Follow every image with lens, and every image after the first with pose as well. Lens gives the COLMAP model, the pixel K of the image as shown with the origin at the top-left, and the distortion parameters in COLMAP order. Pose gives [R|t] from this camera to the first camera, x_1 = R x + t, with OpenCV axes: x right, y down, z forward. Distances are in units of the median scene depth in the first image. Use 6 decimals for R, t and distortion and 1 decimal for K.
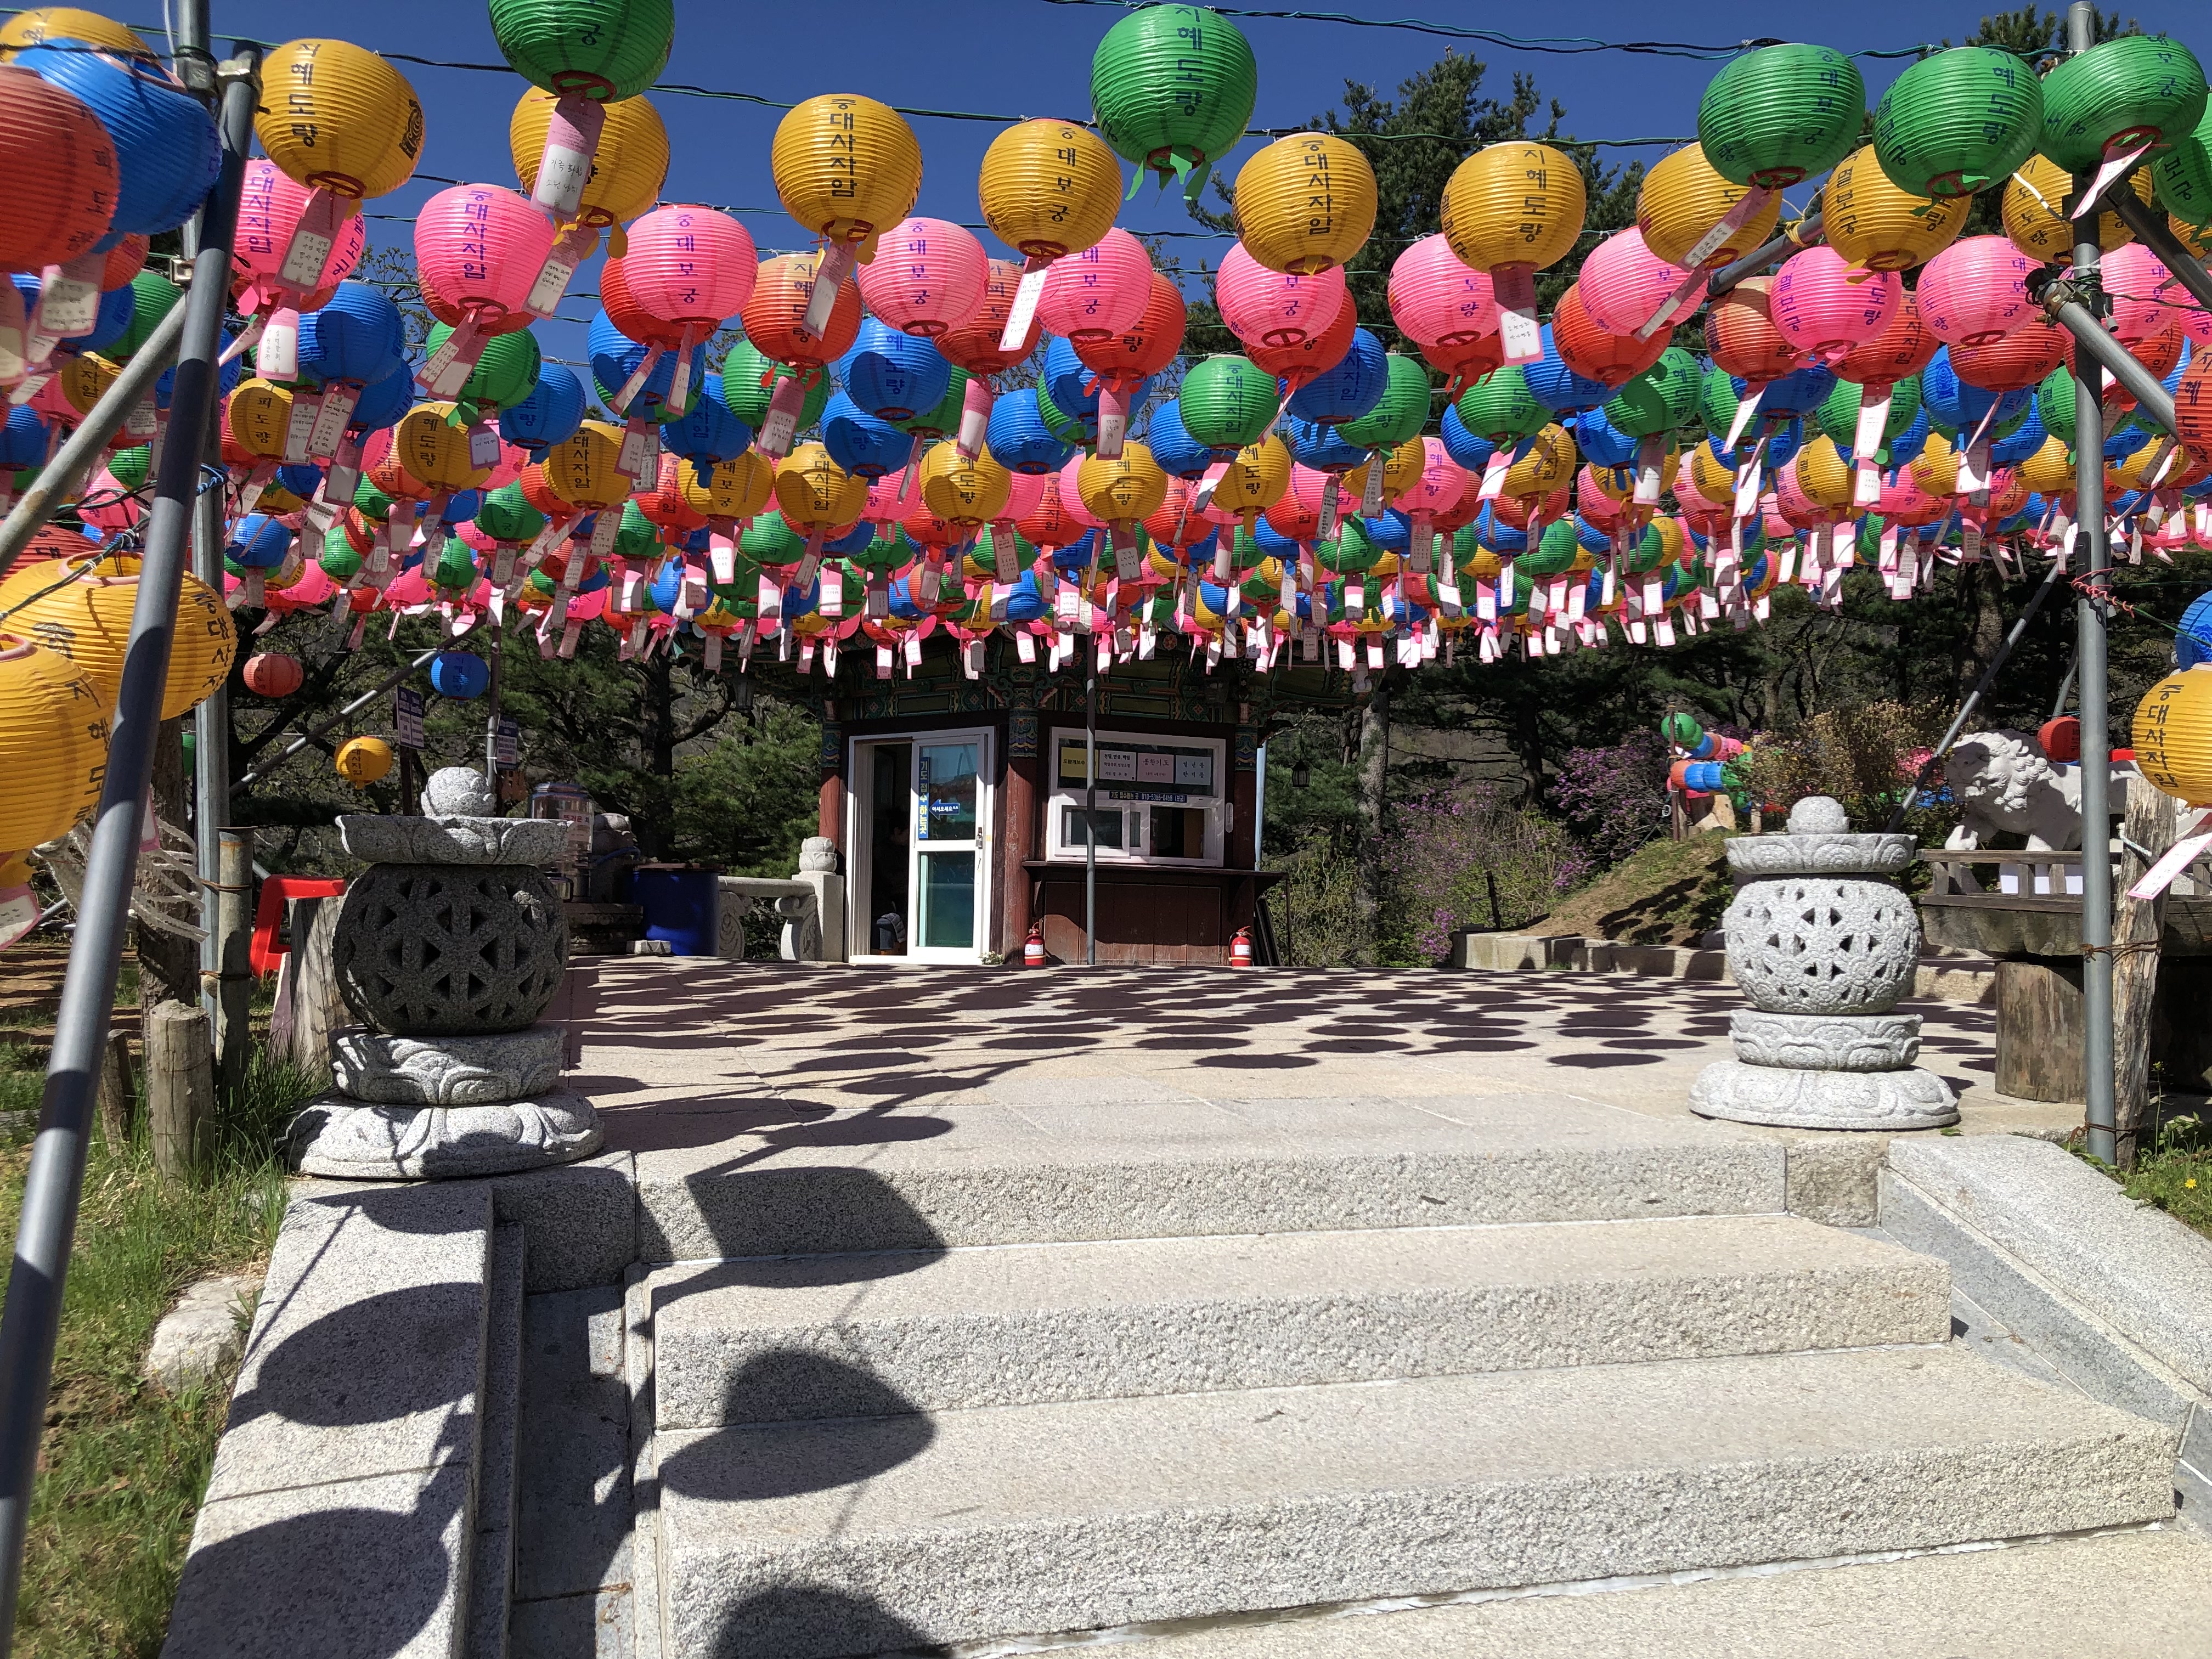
lens RADIAL K [[1774.7, 0, 1106.0], [0, 1774.7, 829.5], [0, 0, 1]] dist [0.012373, 0.015464]
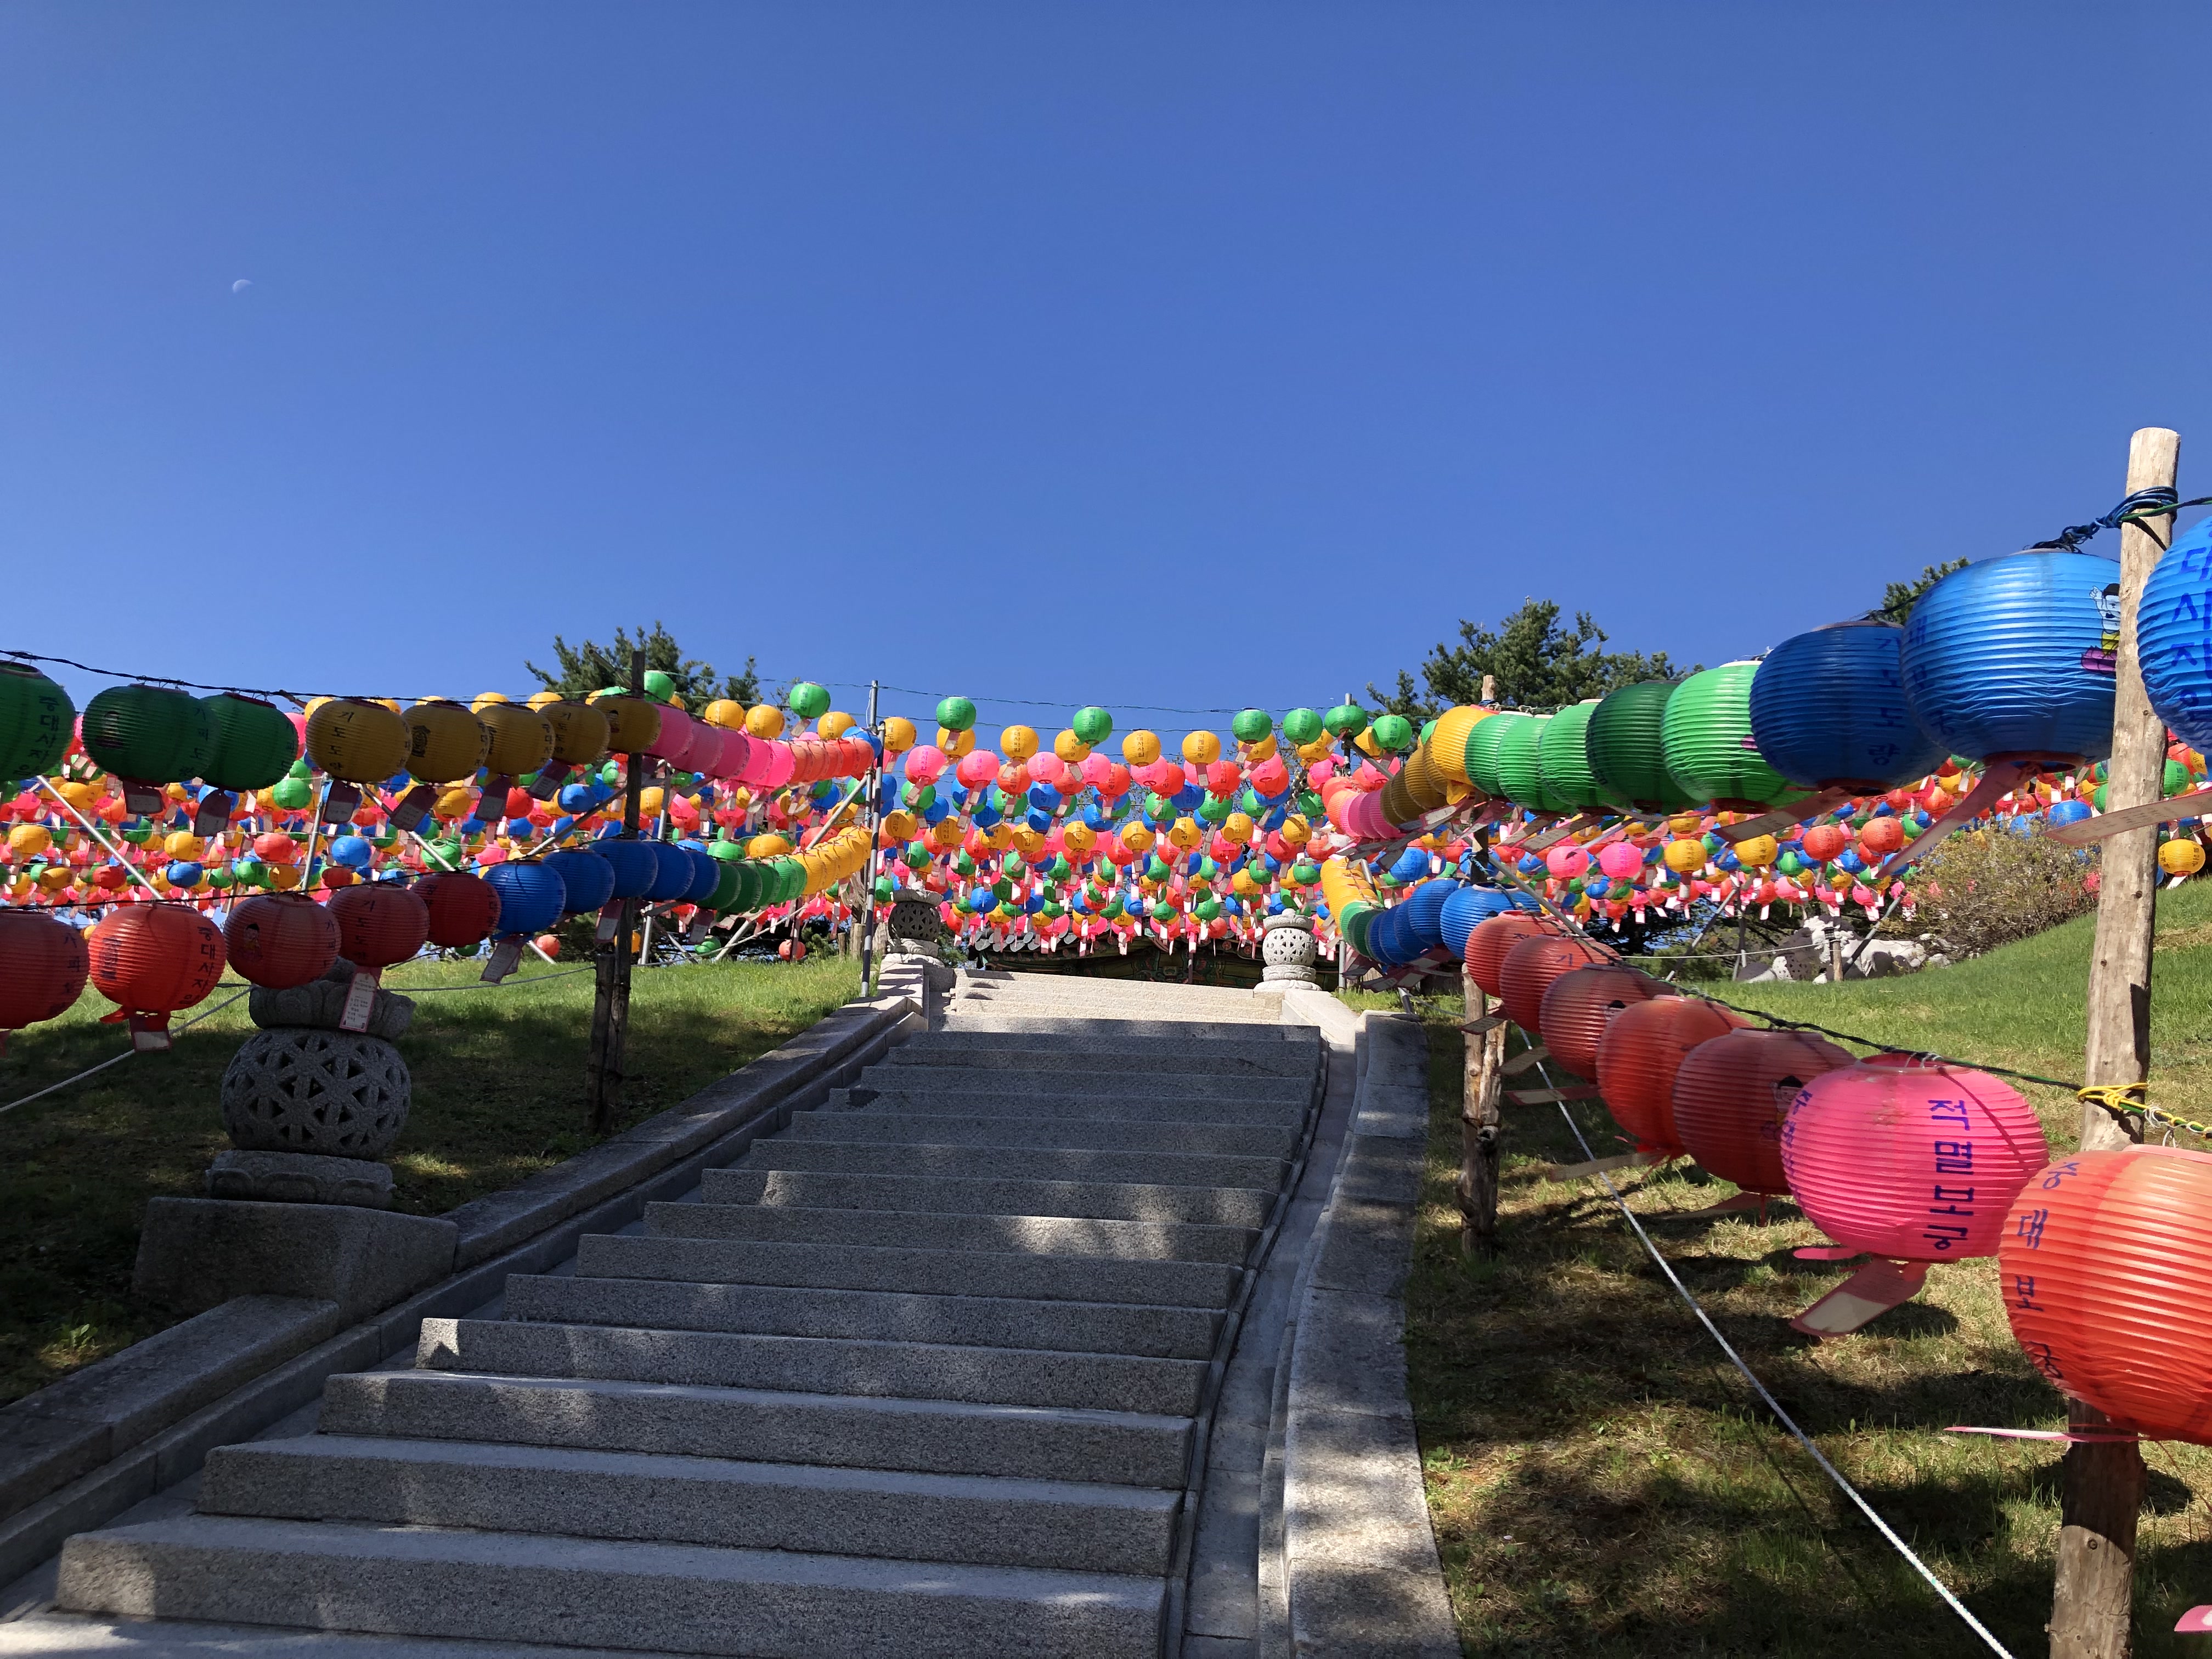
lens RADIAL K [[1774.7, 0, 1106.0], [0, 1774.7, 829.5], [0, 0, 1]] dist [0.012373, 0.015464]
pose [[0.983917, -0.009980, -0.178346, 0.498116], [-0.035142, 0.968110, -0.248048, 0.523339], [0.175134, 0.250326, 0.952190, -1.784769]]
